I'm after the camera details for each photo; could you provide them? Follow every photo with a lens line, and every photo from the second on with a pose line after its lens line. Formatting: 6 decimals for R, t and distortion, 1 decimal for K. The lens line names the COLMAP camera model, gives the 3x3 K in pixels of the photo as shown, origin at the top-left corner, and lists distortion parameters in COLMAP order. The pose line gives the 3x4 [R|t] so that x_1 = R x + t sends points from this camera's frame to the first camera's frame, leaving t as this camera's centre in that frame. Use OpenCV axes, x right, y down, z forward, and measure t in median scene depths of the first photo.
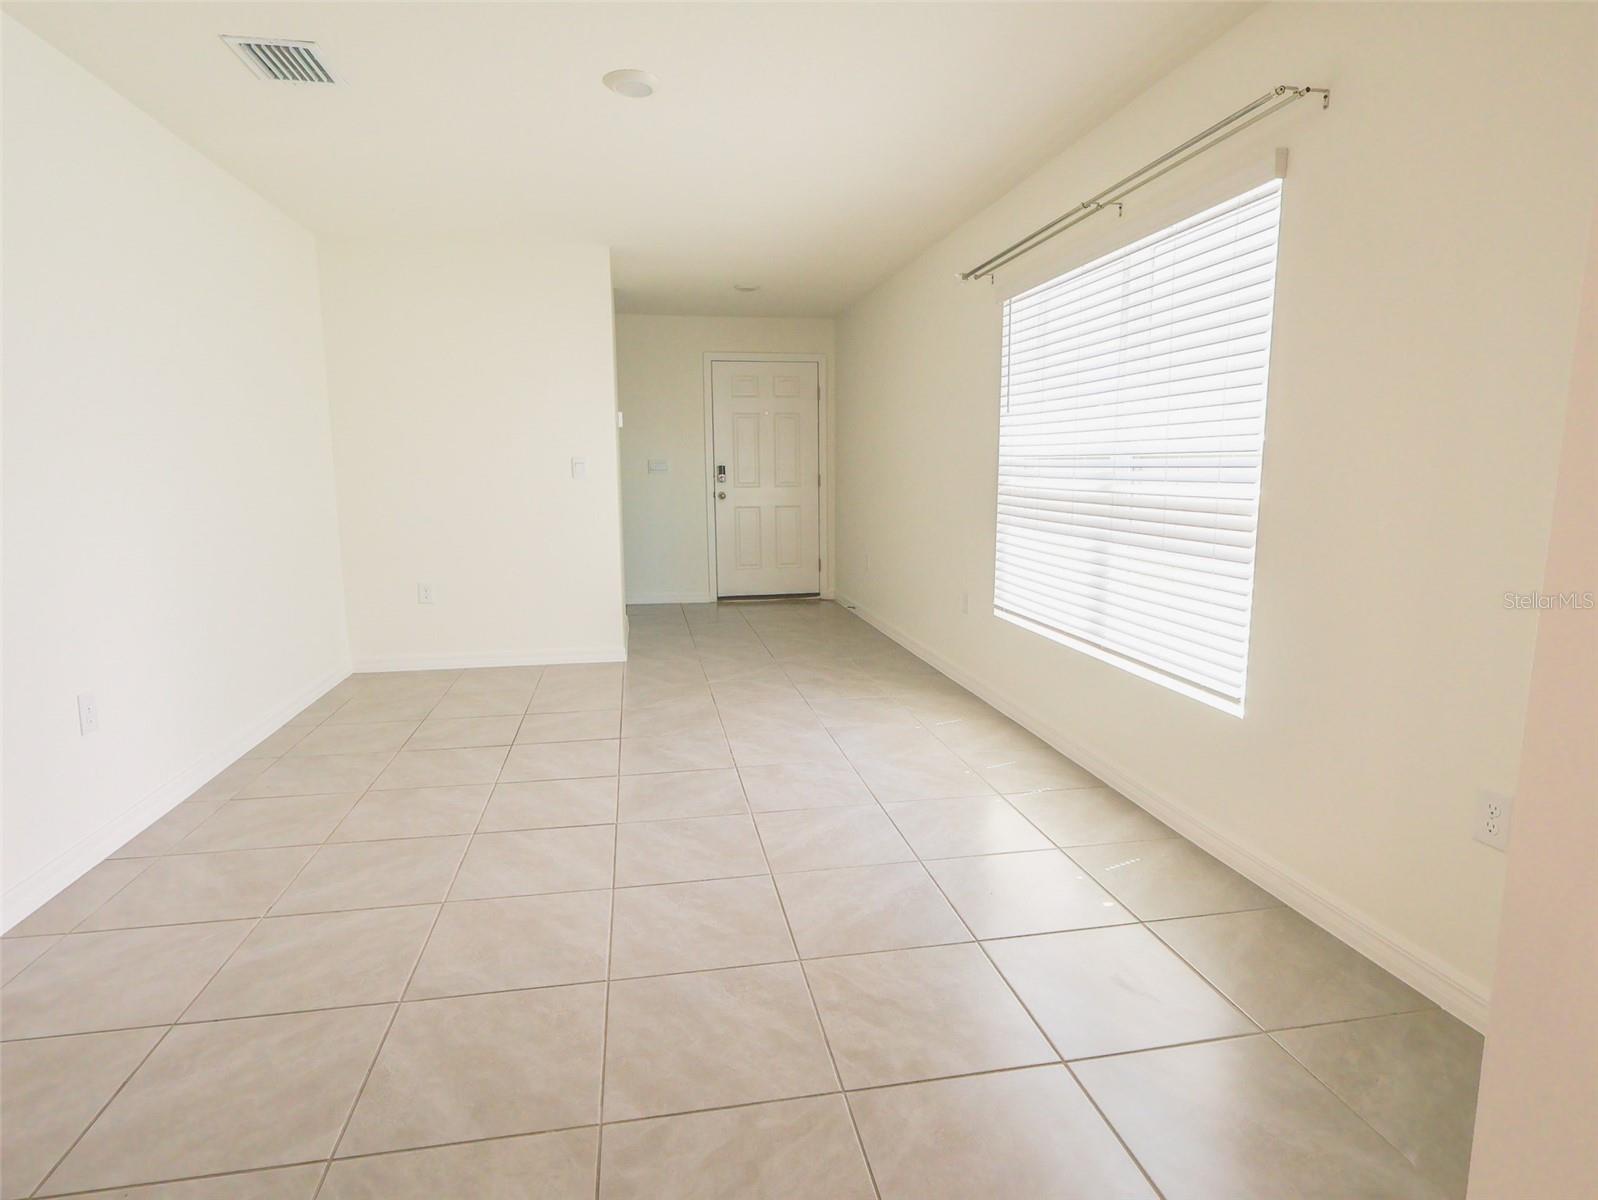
lens RADIAL K [[852.2, 0, 799.0], [0, 852.2, 600.0], [0, 0, 1]] dist [-0.002843, 0.000583]
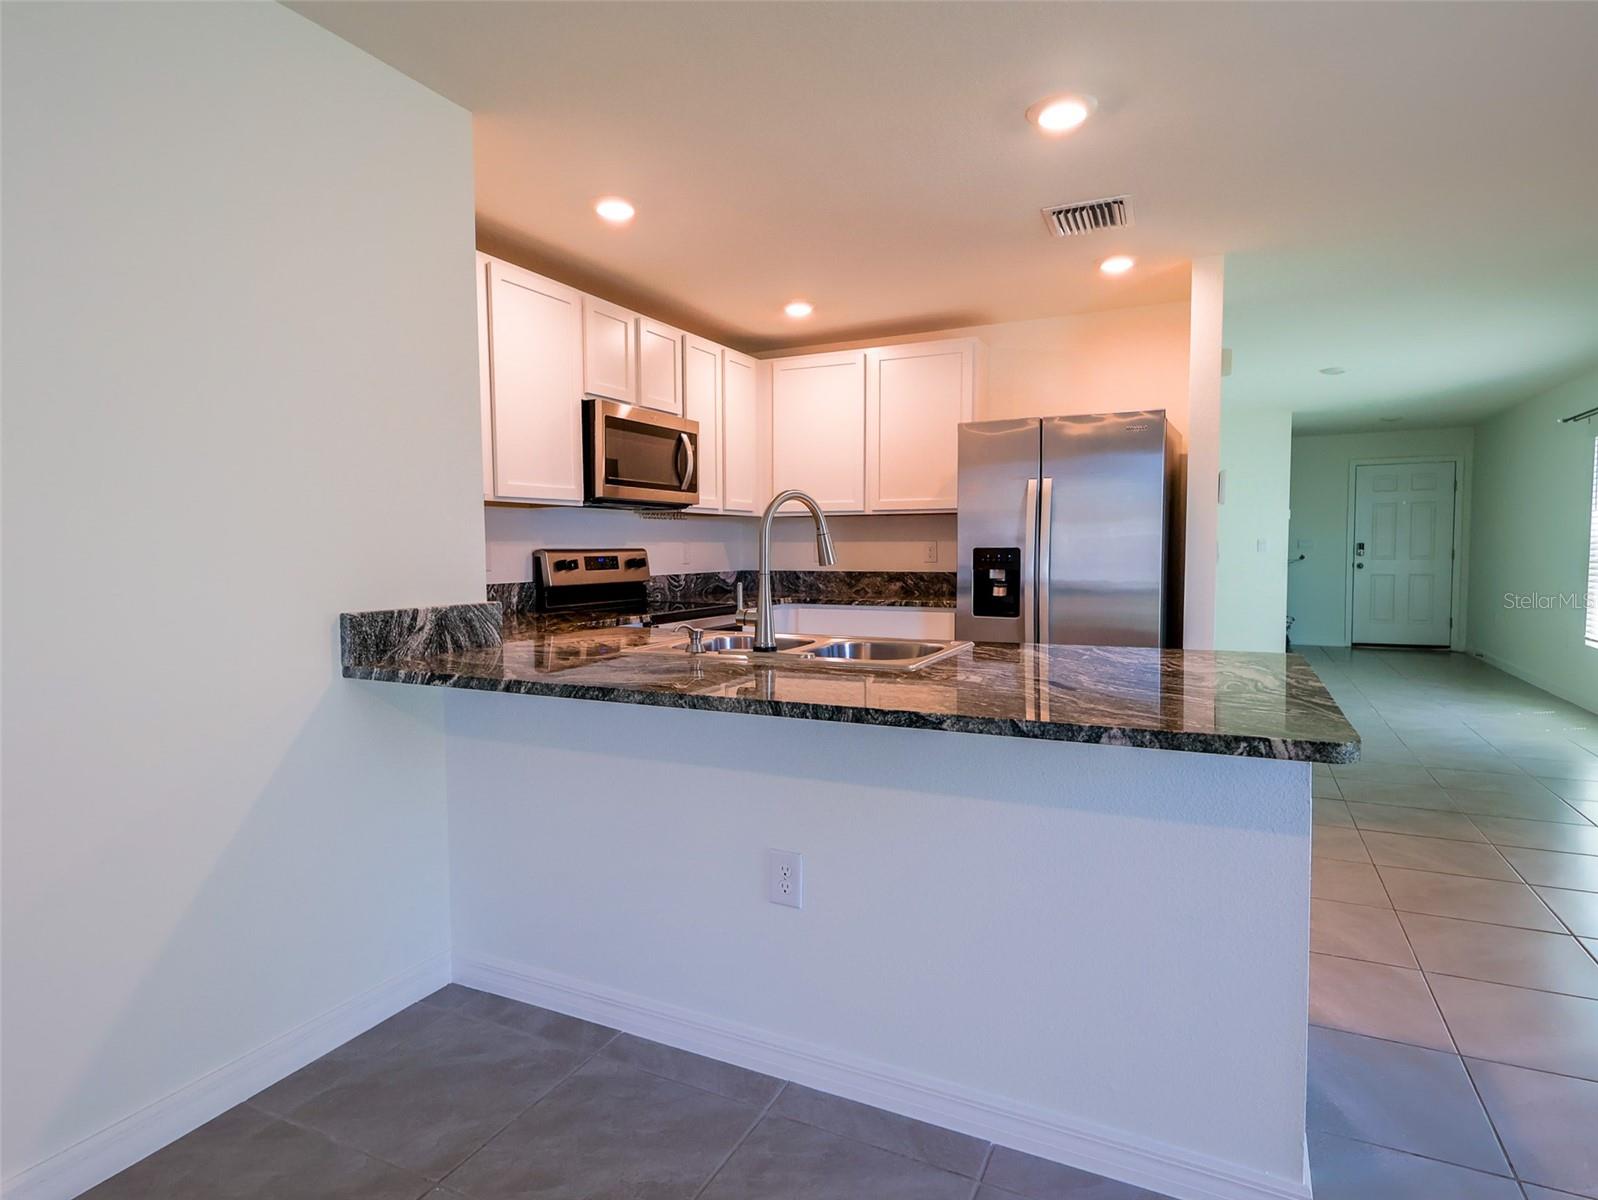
lens RADIAL K [[873.6, 0, 799.0], [0, 873.6, 600.0], [0, 0, 1]] dist [-0.000357, 0.000867]
pose [[0.800847, 0.034467, -0.597877, 0.024491], [-0.087717, 0.994326, -0.060174, 0.087972], [0.592410, 0.100634, 0.799326, -0.589517]]
